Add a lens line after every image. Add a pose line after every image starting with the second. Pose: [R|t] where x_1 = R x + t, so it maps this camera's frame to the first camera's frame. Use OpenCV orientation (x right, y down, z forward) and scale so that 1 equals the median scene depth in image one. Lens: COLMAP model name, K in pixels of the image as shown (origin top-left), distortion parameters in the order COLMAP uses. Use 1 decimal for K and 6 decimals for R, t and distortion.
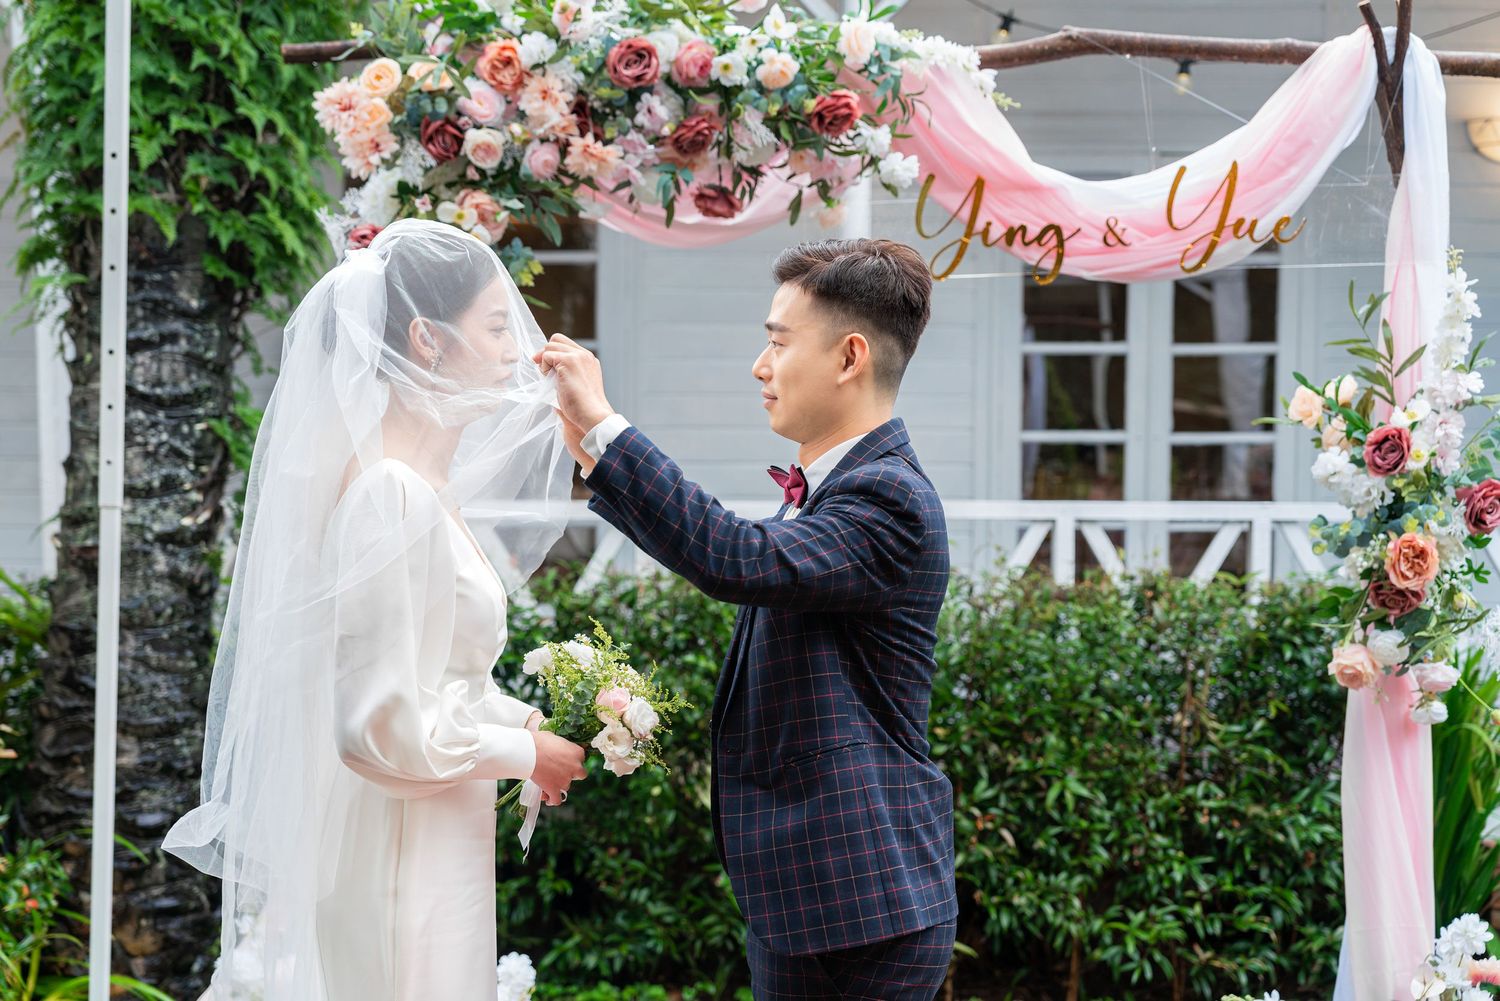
lens RADIAL K [[2185.5, 0, 734.1], [0, 2185.5, 637.1], [0, 0, 1]] dist [-0.008292, 0.016349]
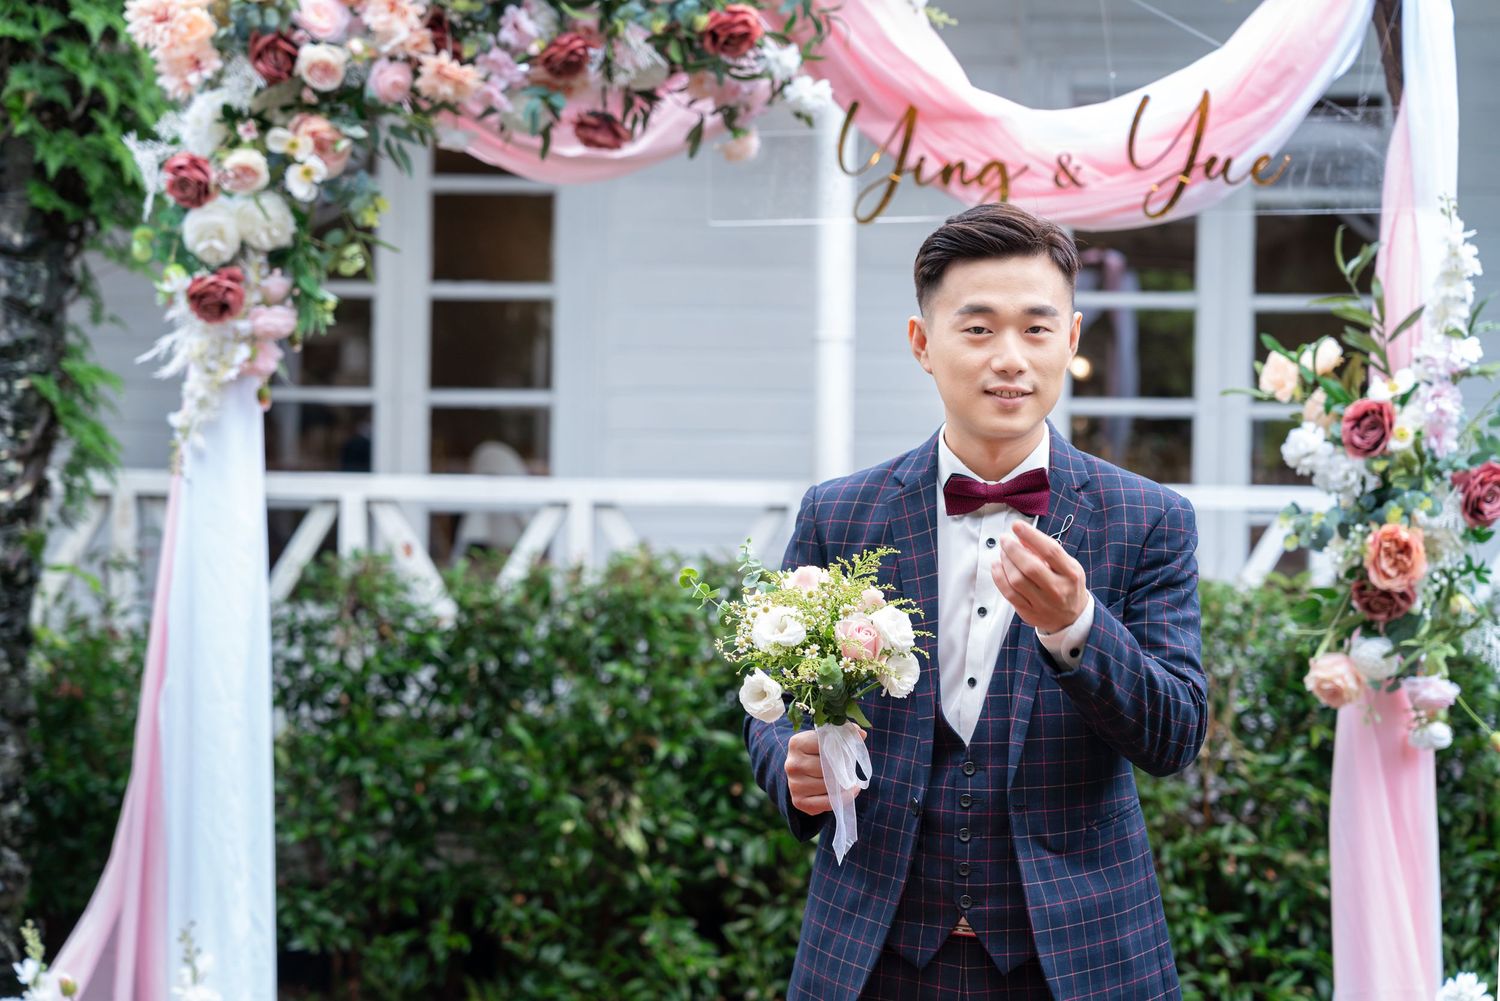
lens RADIAL K [[2716.3, 0, 779.3], [0, 2716.3, 508.8], [0, 0, 1]] dist [0.013693, -0.098734]
pose [[0.999939, 0.011020, 0.001234, 0.061677], [-0.010940, 0.998556, -0.052591, 0.004544], [-0.001812, 0.052574, 0.998615, -0.058450]]
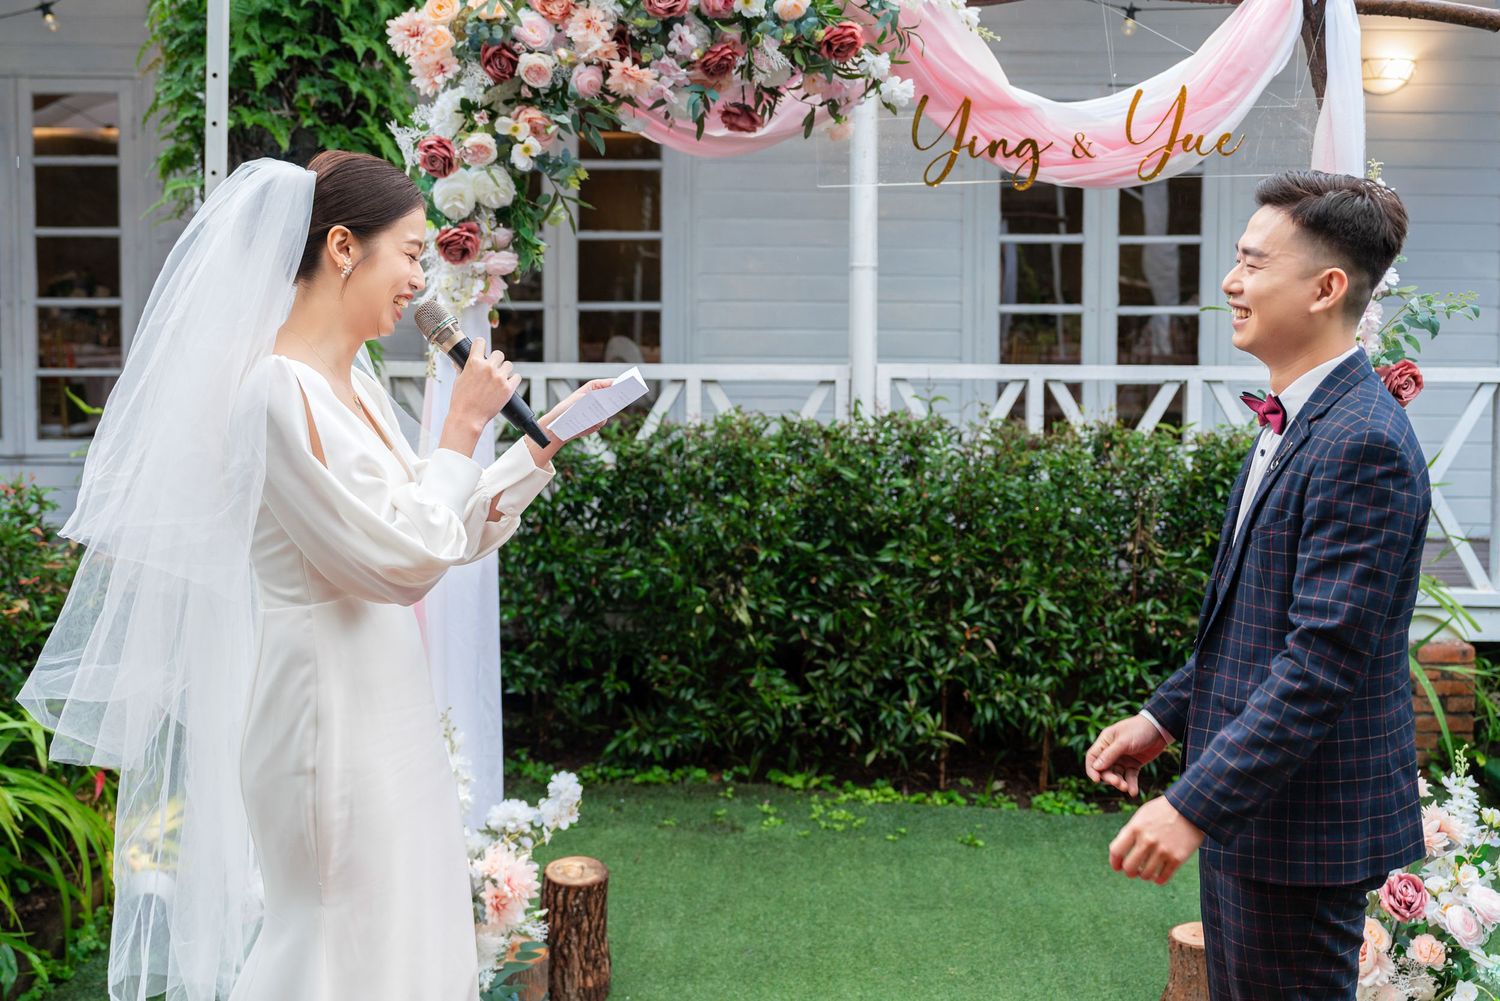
lens RADIAL K [[1682.4, 0, 826.1], [0, 1682.4, 441.3], [0, 0, 1]] dist [-0.020376, 0.031602]
pose [[0.999612, -0.000140, 0.027848, 0.012302], [0.000416, 0.999951, -0.009905, -0.018466], [-0.027846, 0.009912, 0.999563, 0.106827]]
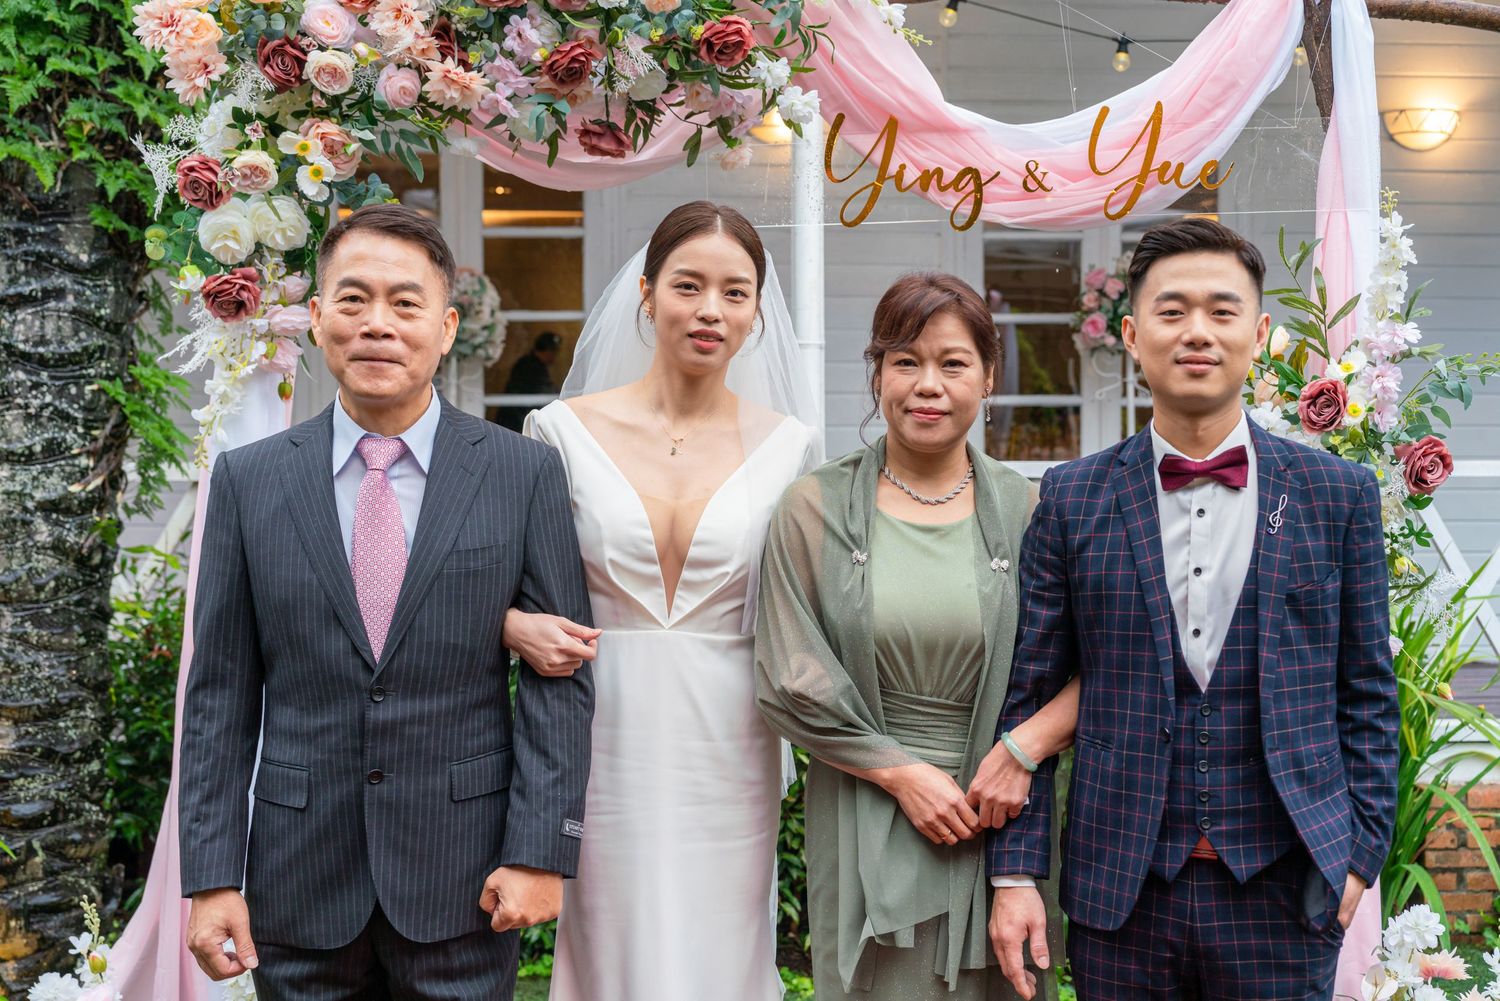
lens RADIAL K [[1924.8, 0, 936.0], [0, 1924.8, 503.3], [0, 0, 1]] dist [-0.009653, 0.056578]
pose [[0.995576, -0.007992, 0.093620, 0.053101], [0.011777, 0.999132, -0.039949, -0.011805], [-0.093220, 0.040875, 0.994806, 0.184272]]
